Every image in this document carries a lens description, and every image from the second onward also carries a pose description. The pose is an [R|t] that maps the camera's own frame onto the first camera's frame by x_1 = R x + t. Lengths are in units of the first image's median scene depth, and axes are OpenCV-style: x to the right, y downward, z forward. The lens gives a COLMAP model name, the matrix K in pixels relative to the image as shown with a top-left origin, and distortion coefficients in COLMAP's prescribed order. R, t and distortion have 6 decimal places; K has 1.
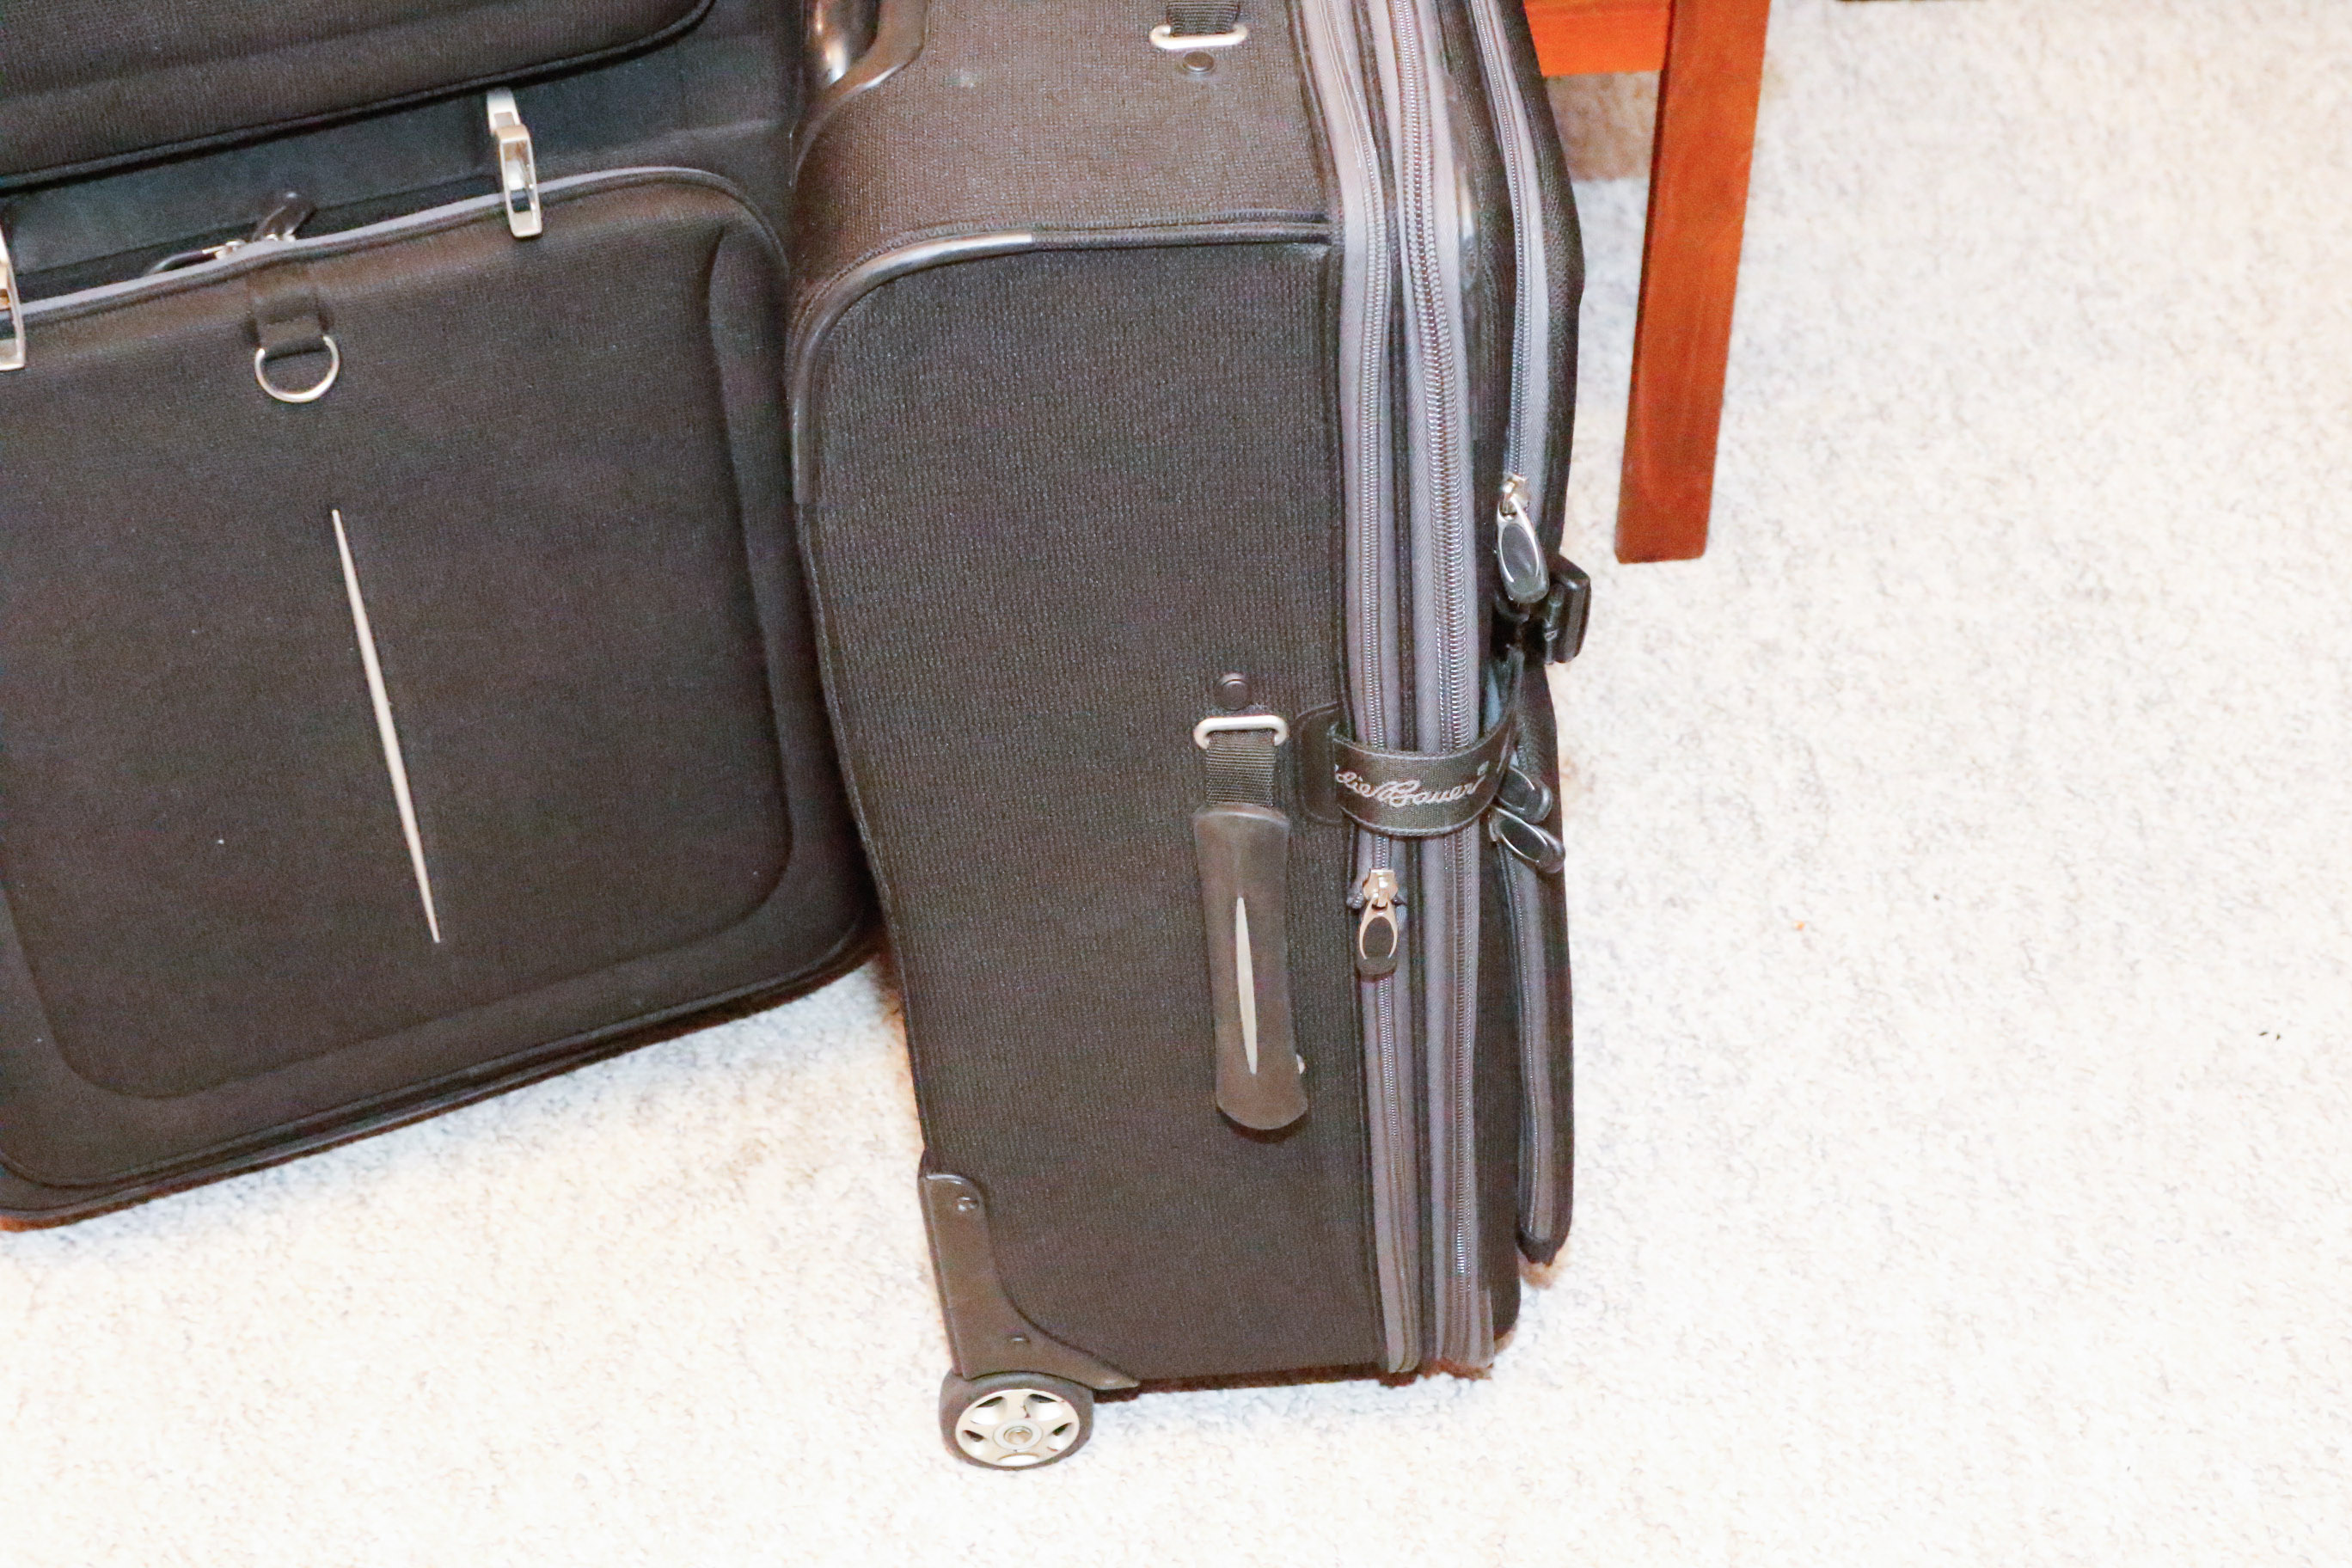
lens RADIAL K [[3379.2, 0, 1181.0], [0, 3379.2, 796.3], [0, 0, 1]] dist [-0.033928, 0.000000]
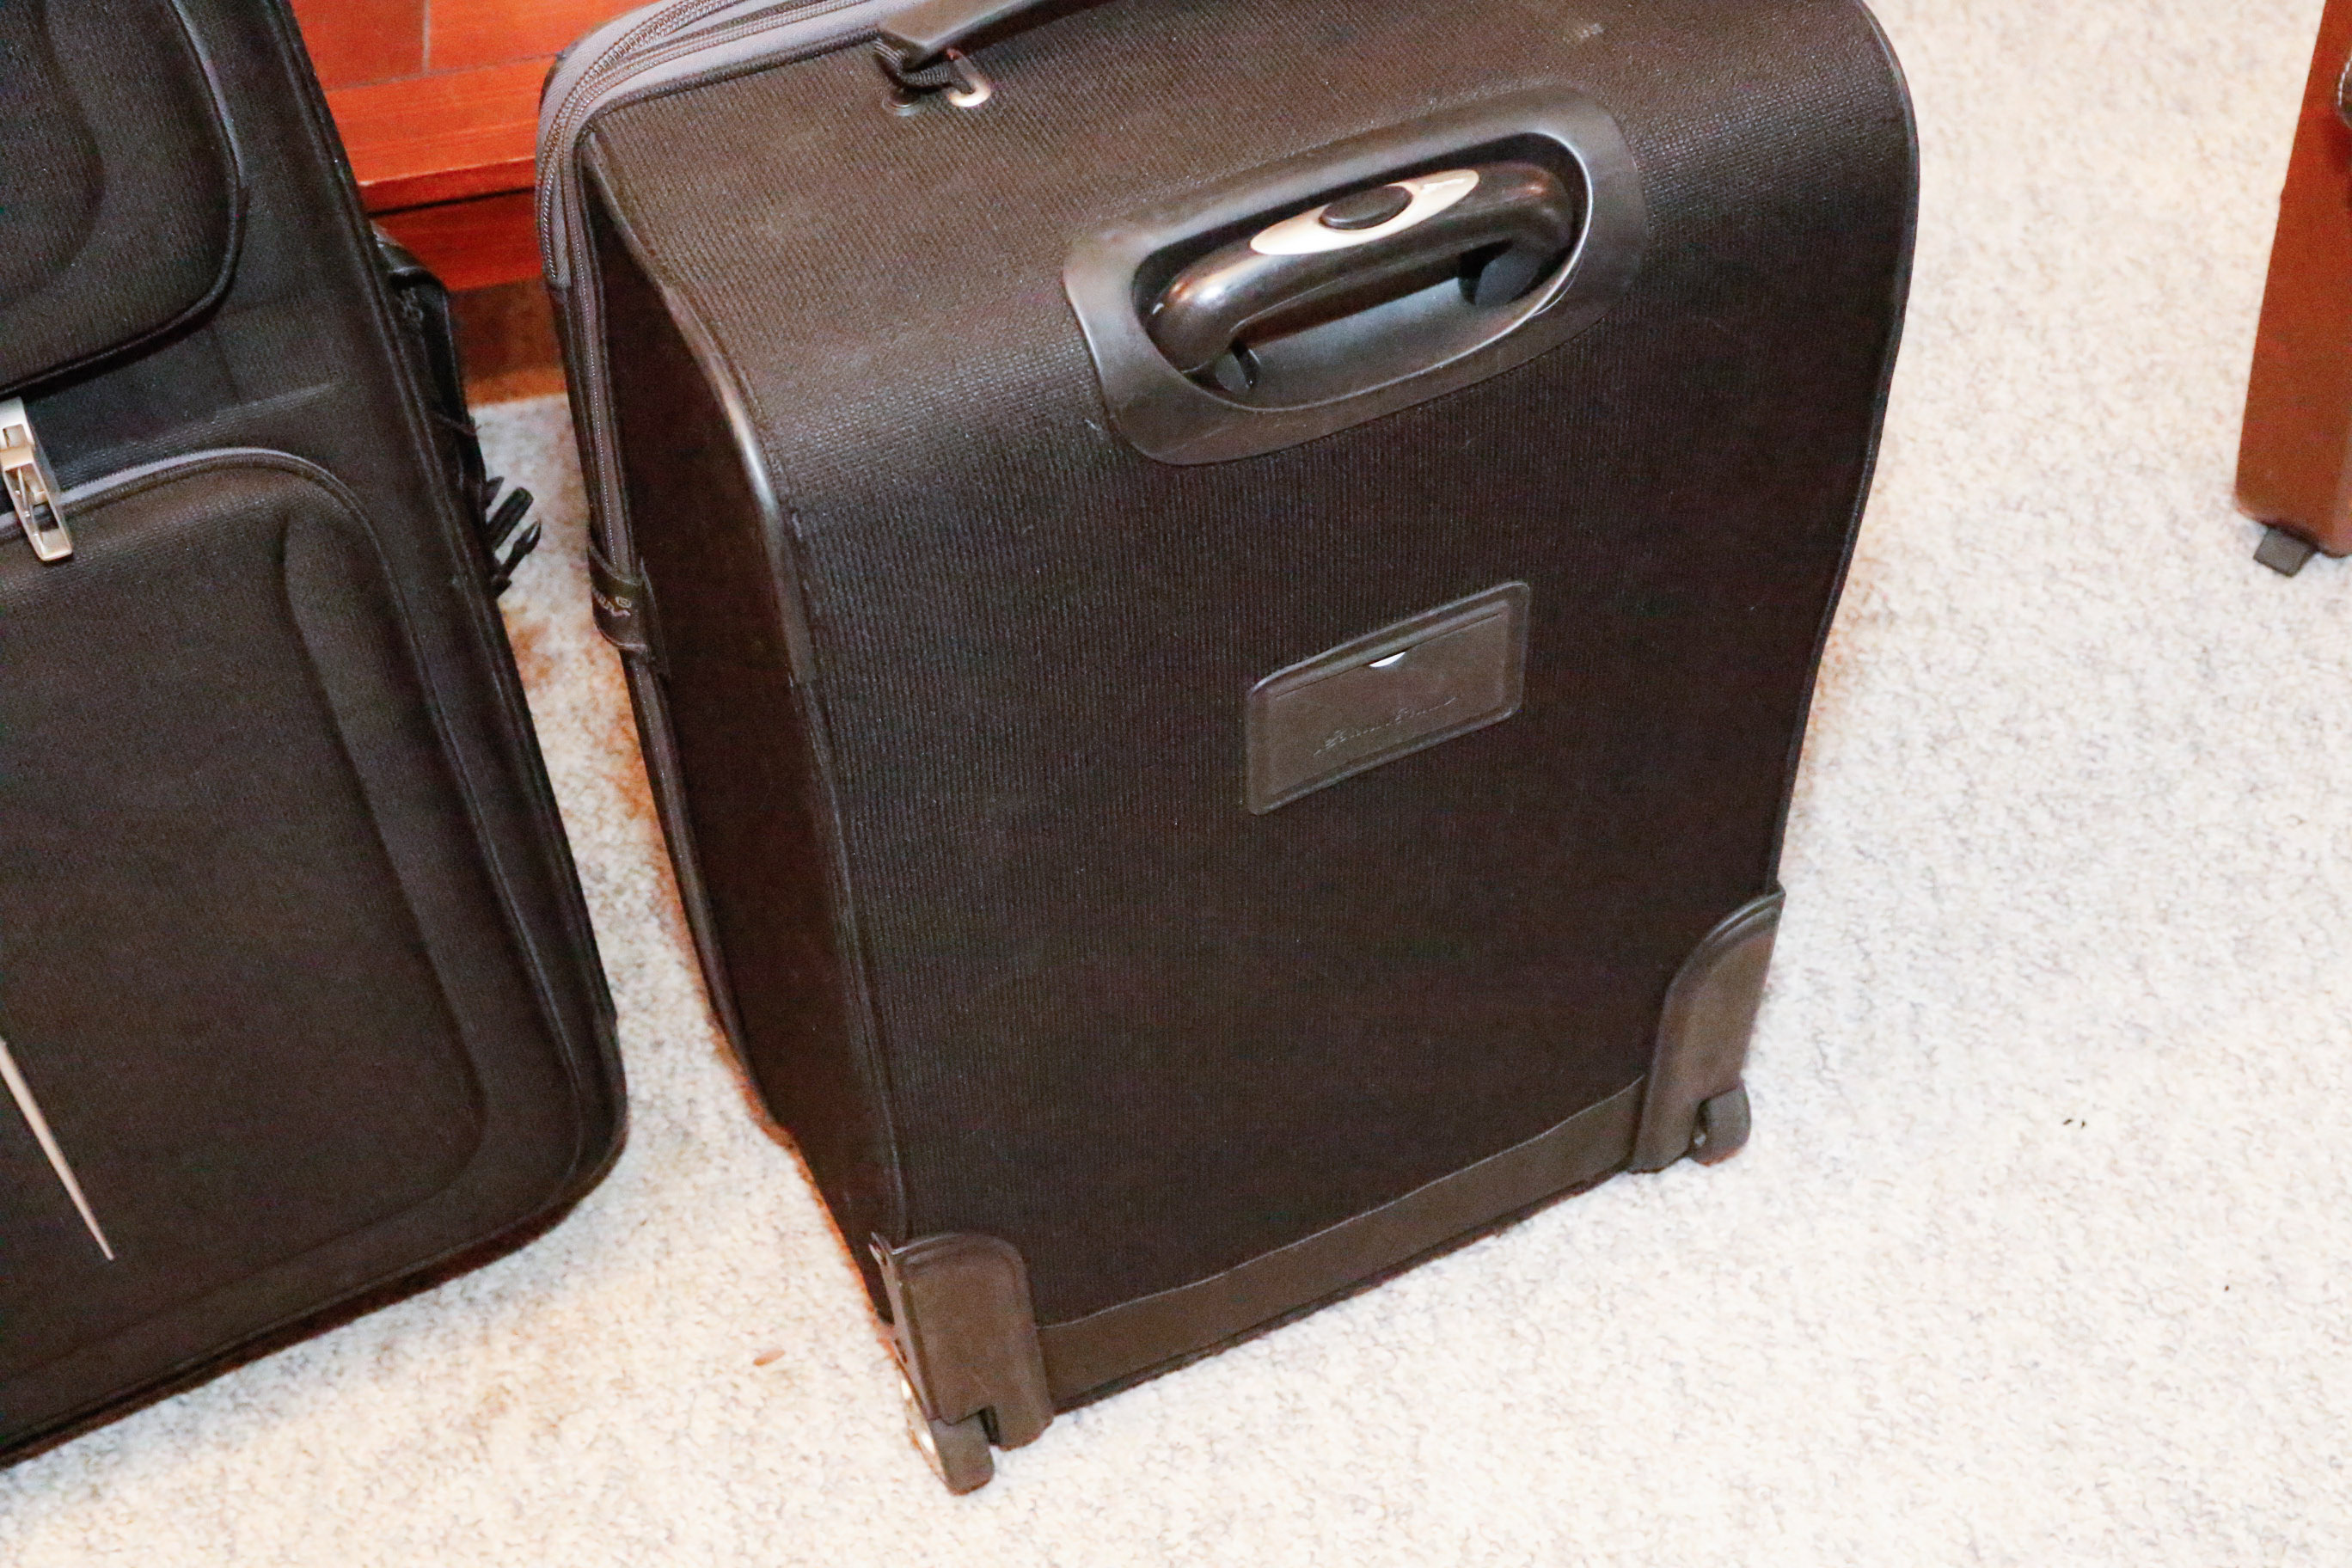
lens RADIAL K [[2989.8, 0, 1164.9], [0, 2989.8, 788.4], [0, 0, 1]] dist [-0.067672, 0.000000]
pose [[0.996213, -0.086309, -0.010479, 0.086381], [0.086846, 0.993548, 0.072943, -0.112823], [0.004116, -0.073577, 0.997281, 0.170772]]
